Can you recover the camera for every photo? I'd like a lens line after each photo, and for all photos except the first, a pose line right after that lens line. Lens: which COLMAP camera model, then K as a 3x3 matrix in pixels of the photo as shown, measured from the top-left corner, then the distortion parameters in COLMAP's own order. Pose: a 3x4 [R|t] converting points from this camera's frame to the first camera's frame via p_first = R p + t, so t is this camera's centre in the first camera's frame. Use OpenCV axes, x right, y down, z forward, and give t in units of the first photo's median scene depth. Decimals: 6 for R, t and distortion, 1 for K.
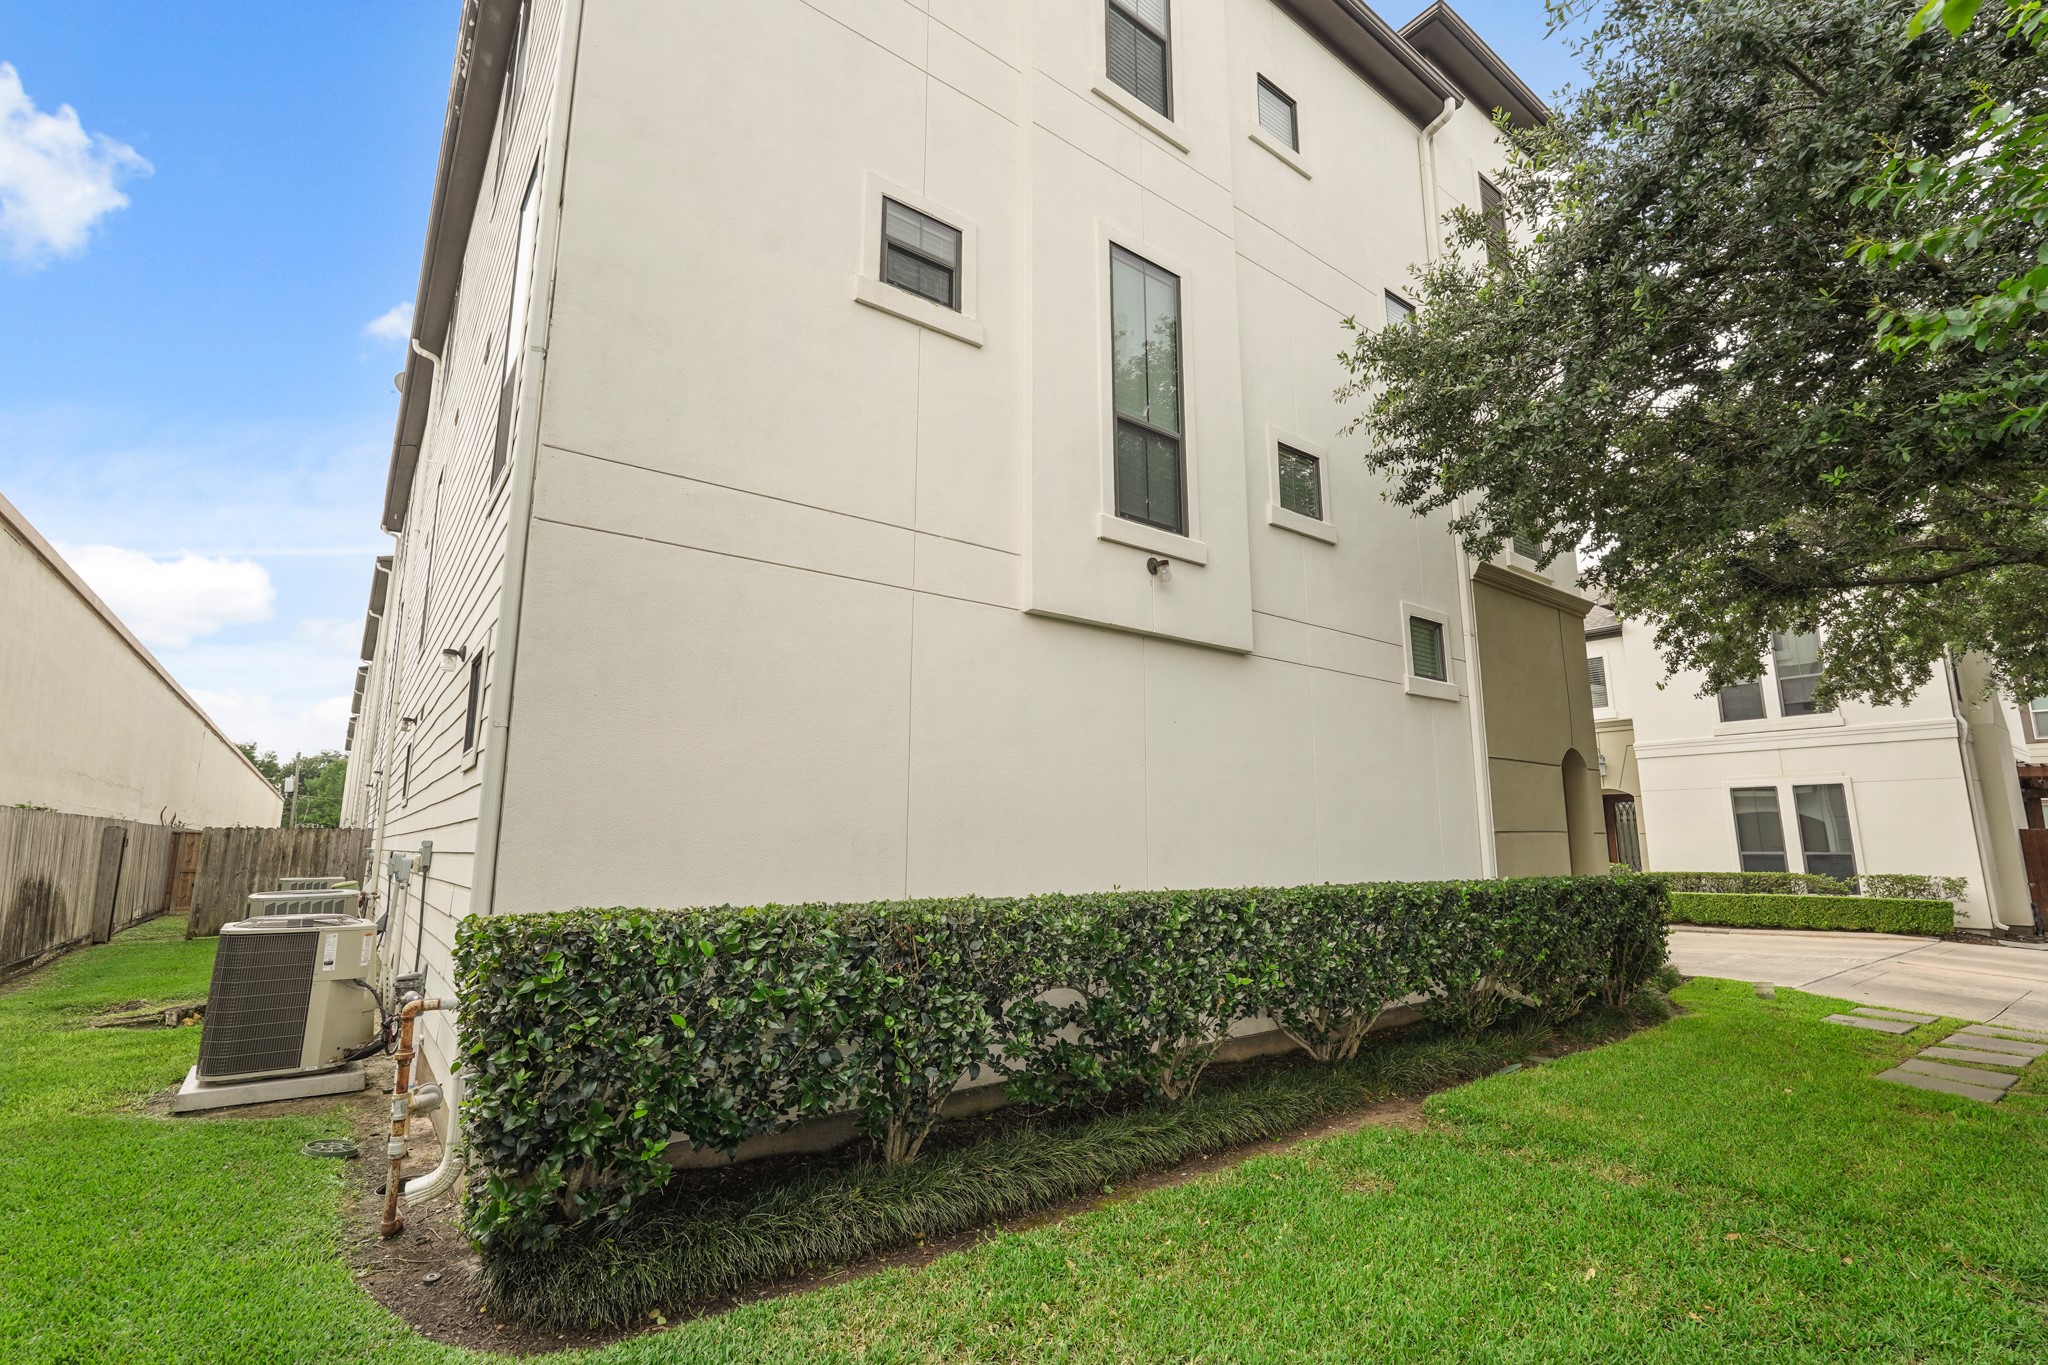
lens RADIAL K [[930.4, 0, 1035.4], [0, 930.4, 682.2], [0, 0, 1]] dist [-0.000471, 0.001199]
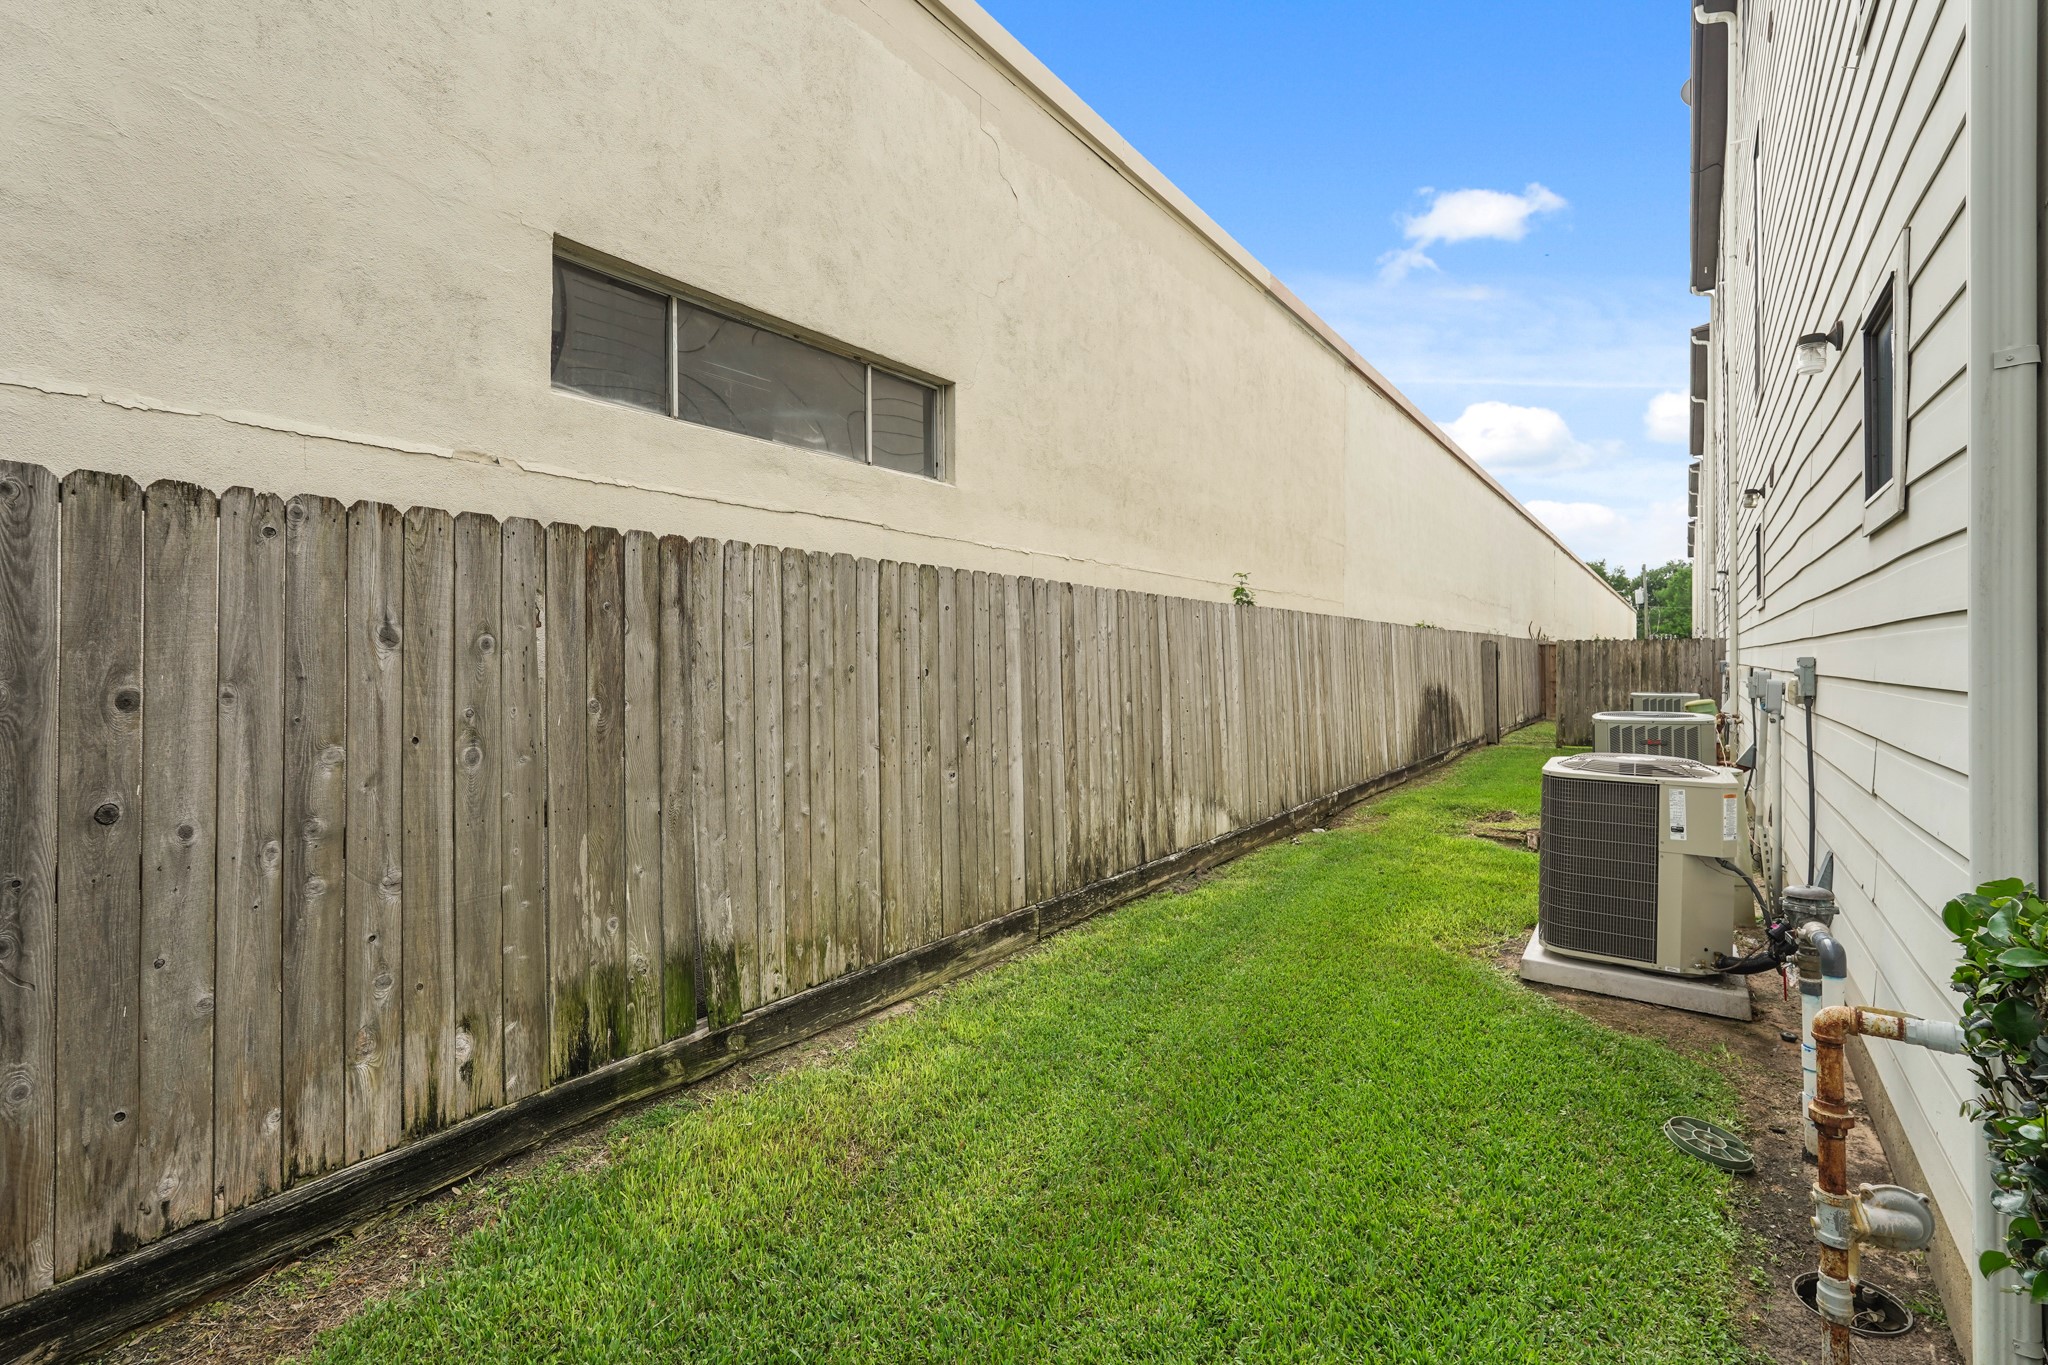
lens RADIAL K [[949.9, 0, 1022.0], [0, 949.9, 660.0], [0, 0, 1]] dist [-0.019033, 0.004406]
pose [[0.309030, 0.003135, -0.951047, -0.098227], [0.166892, 0.984299, 0.057474, 0.021451], [0.936295, -0.176483, 0.303655, 0.142130]]
